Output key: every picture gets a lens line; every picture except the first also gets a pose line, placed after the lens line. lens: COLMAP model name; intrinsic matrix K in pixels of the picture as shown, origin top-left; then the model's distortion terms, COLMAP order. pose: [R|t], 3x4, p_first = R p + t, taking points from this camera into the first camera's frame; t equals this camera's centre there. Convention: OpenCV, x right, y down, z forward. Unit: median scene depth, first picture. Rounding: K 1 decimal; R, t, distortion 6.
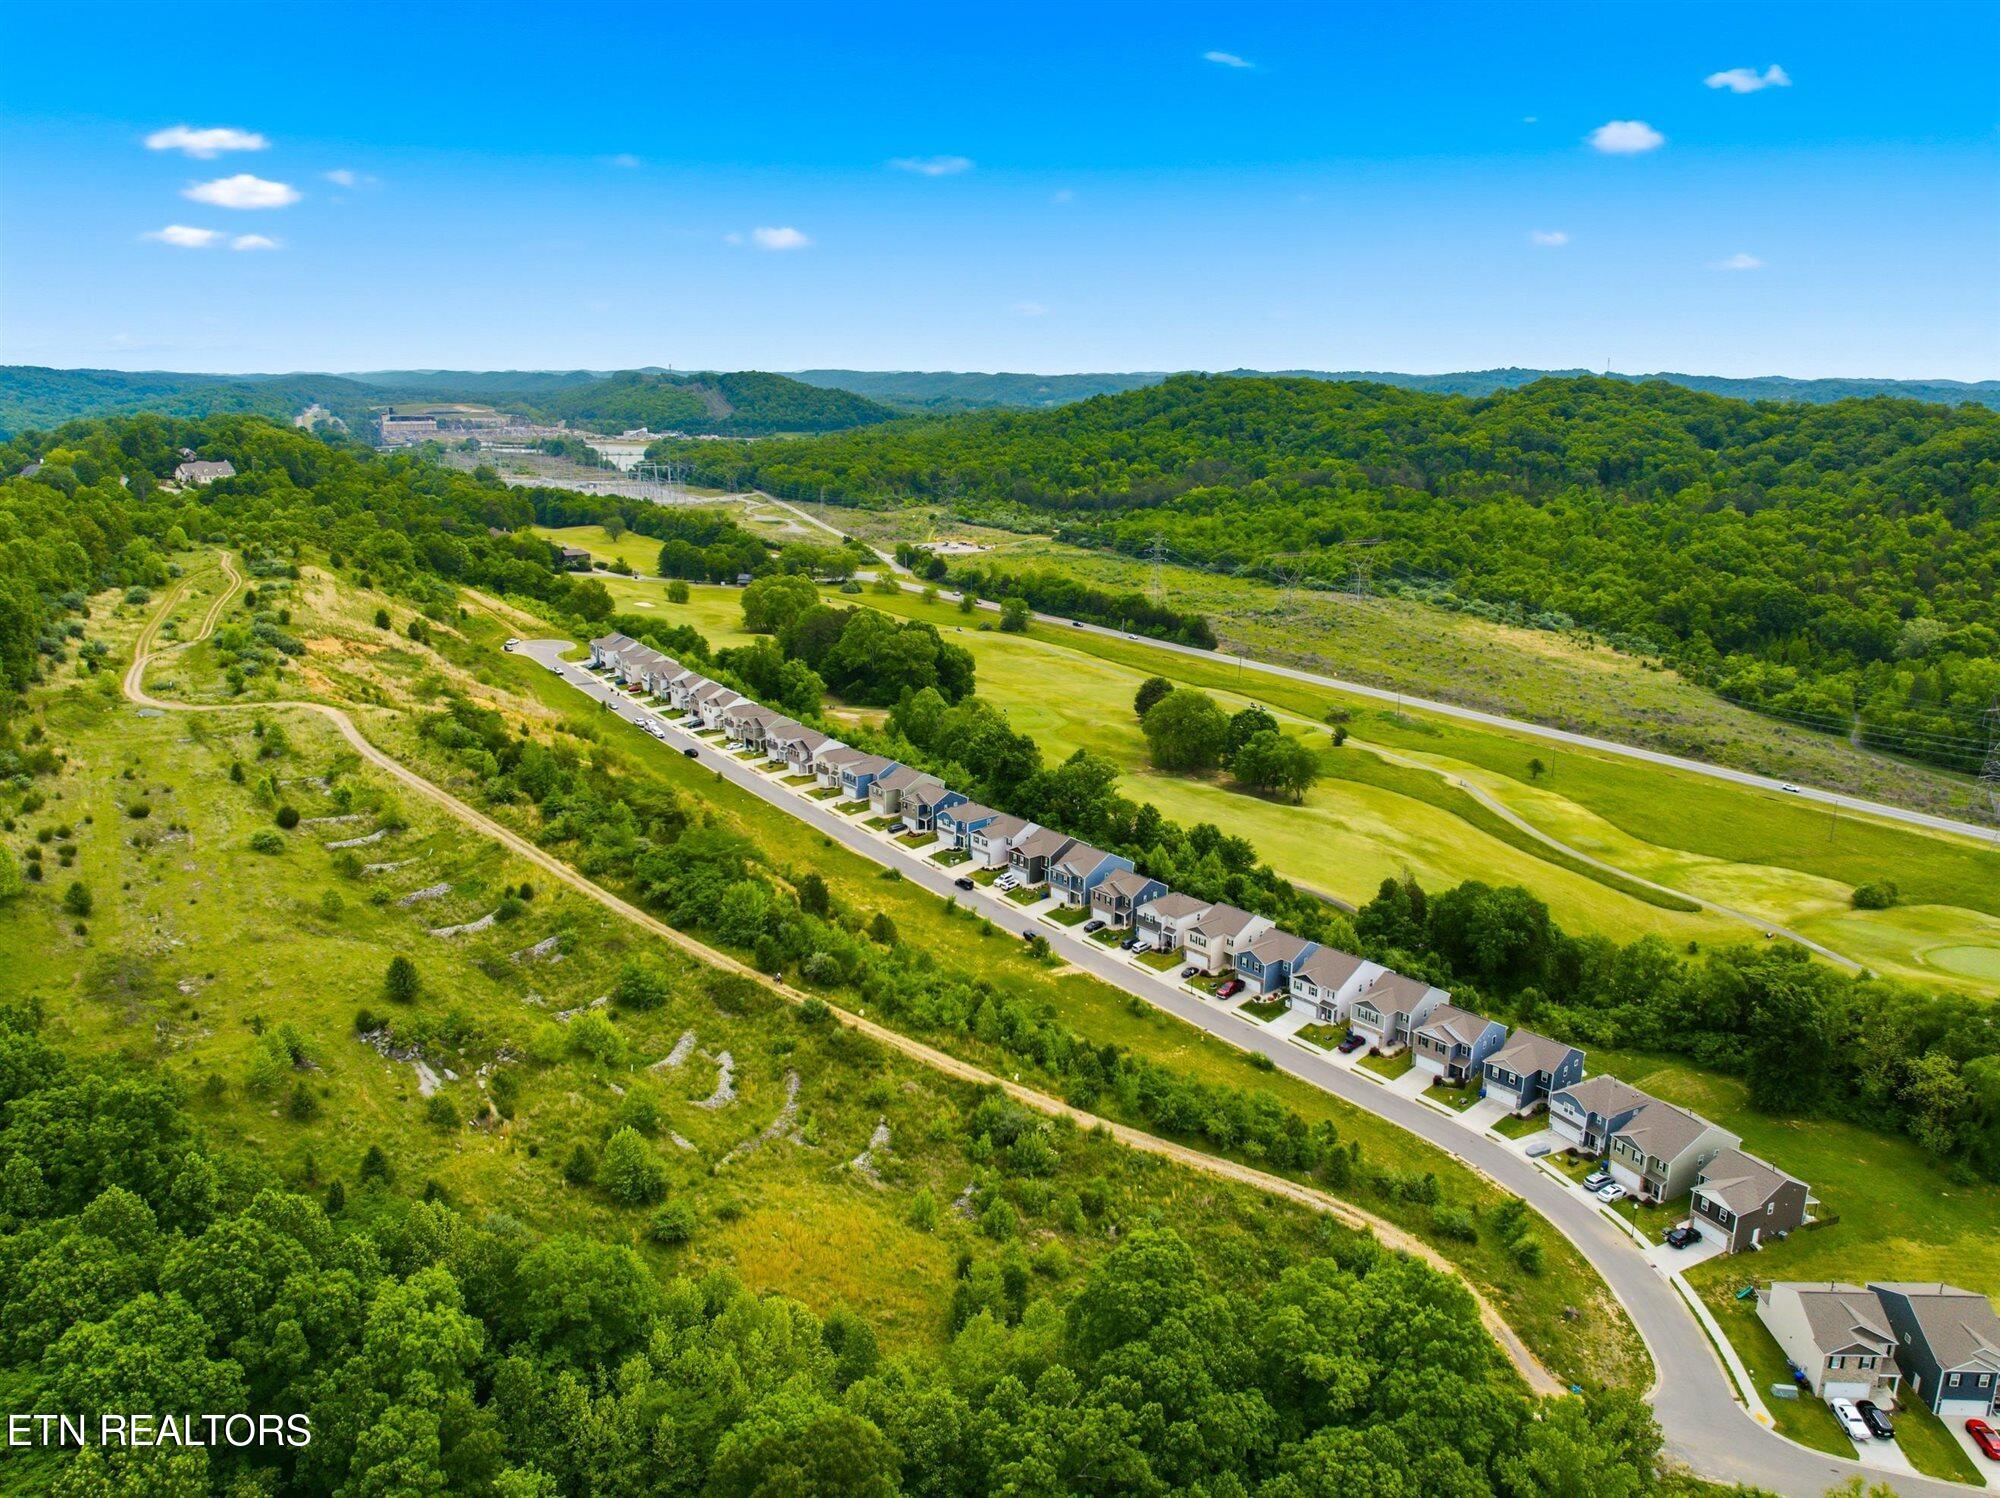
lens RADIAL K [[1391.8, 0, 1008.1], [0, 1391.8, 738.4], [0, 0, 1]] dist [-0.035538, -0.004228]
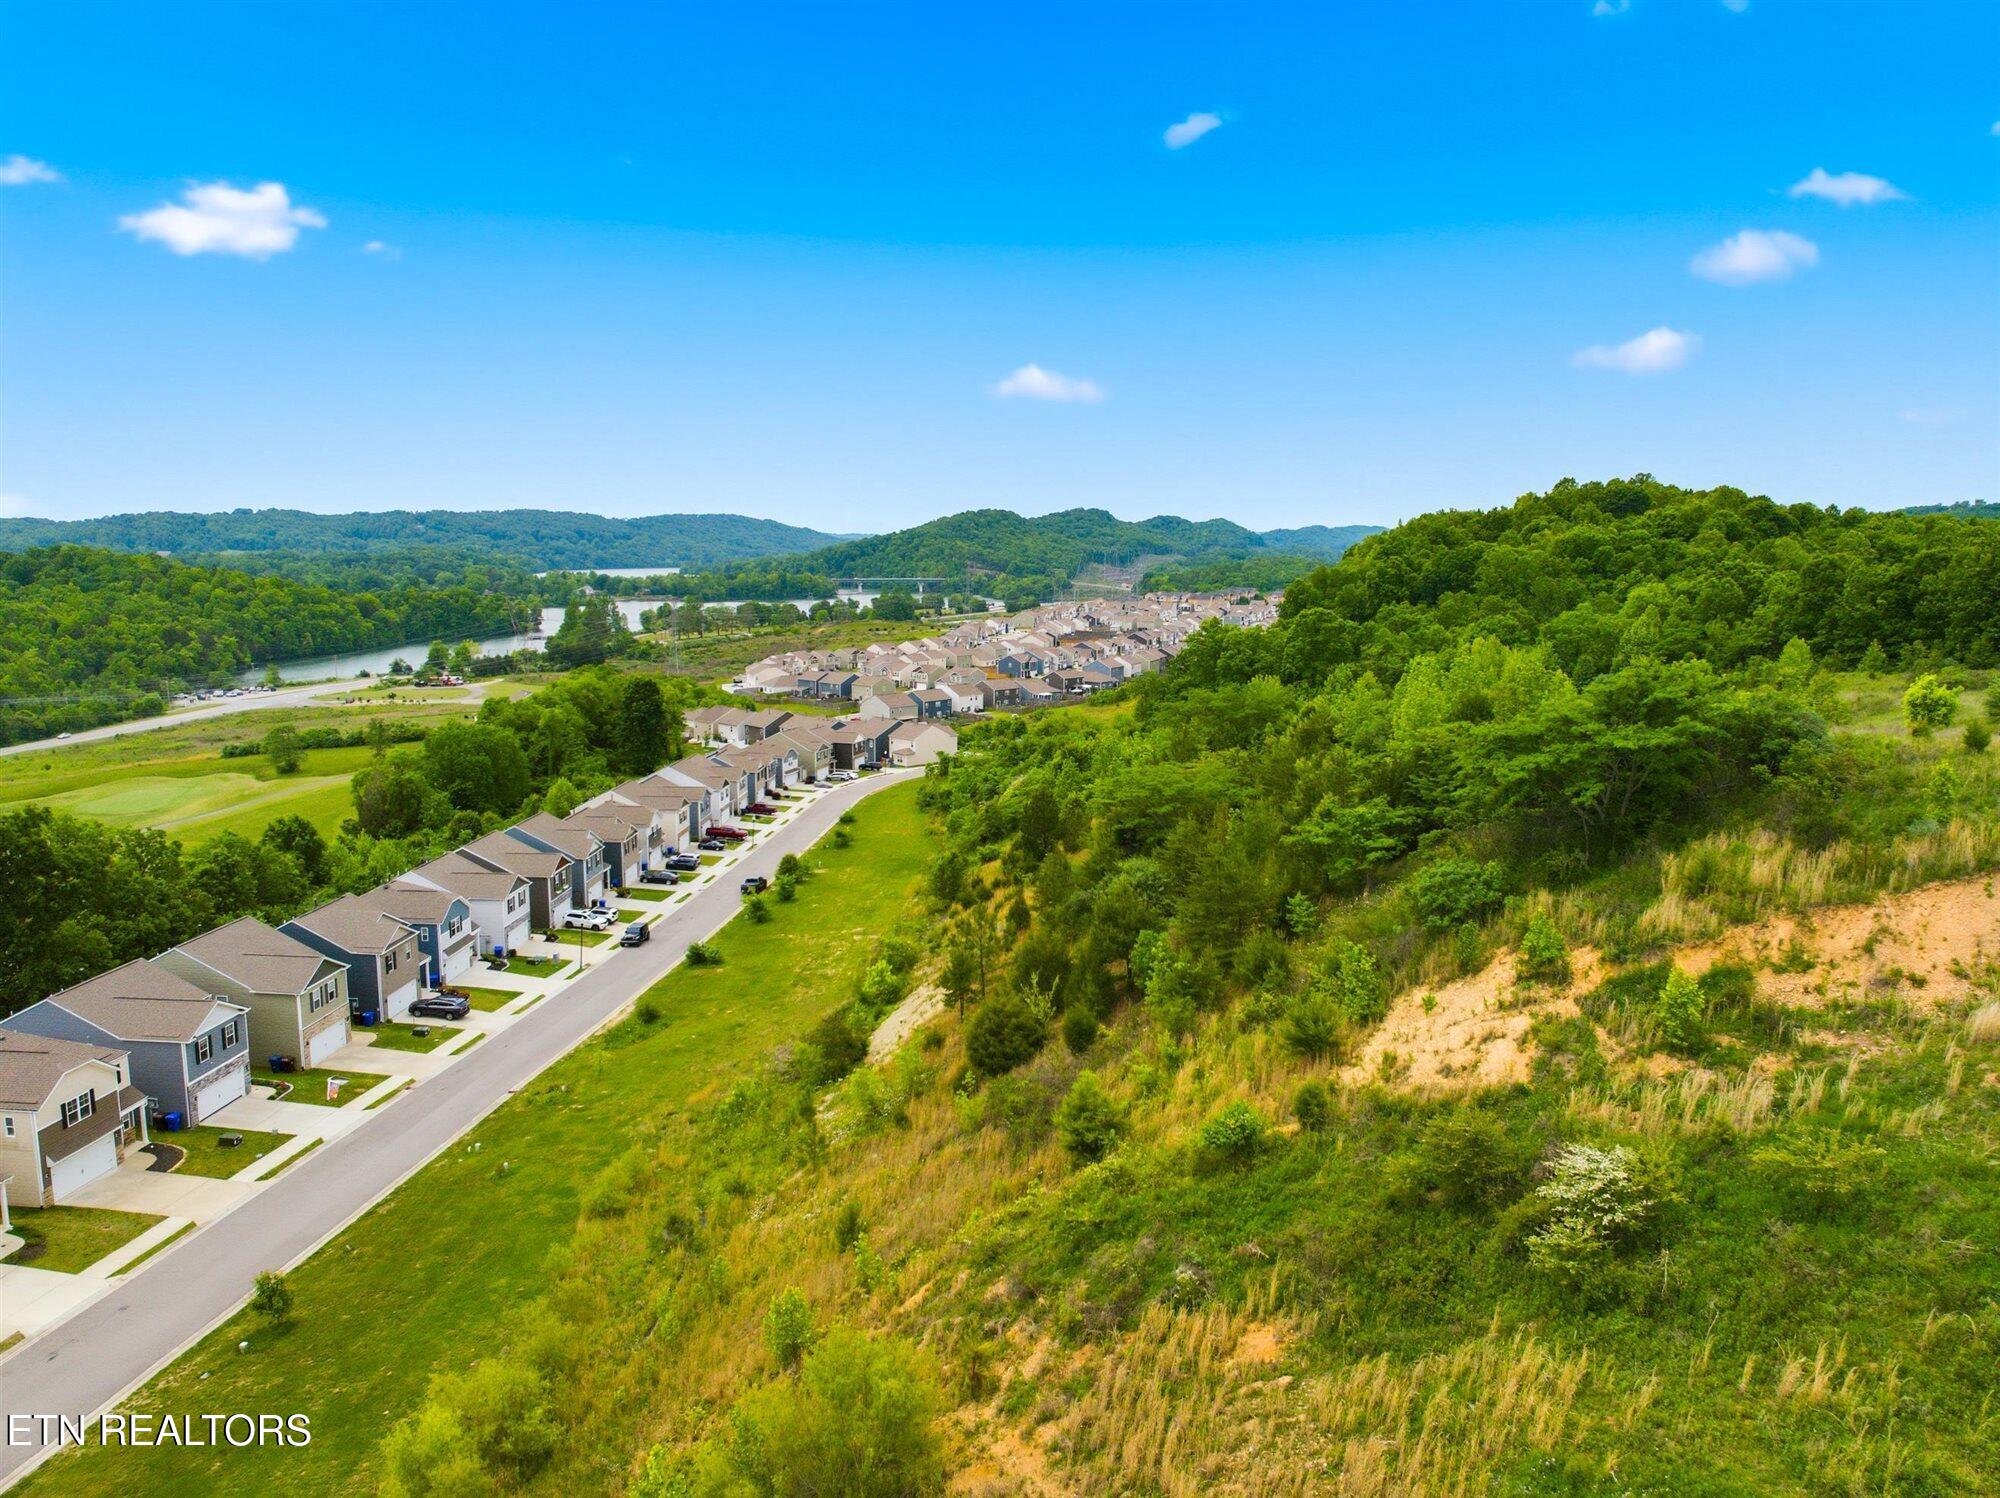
lens RADIAL K [[1391.8, 0, 1006.4], [0, 1391.8, 739.9], [0, 0, 1]] dist [-0.035538, -0.004228]
pose [[-0.712636, -0.113677, 0.692262, -0.374975], [0.162351, 0.933272, 0.320383, -0.082429], [-0.682489, 0.340706, -0.646628, 0.963017]]
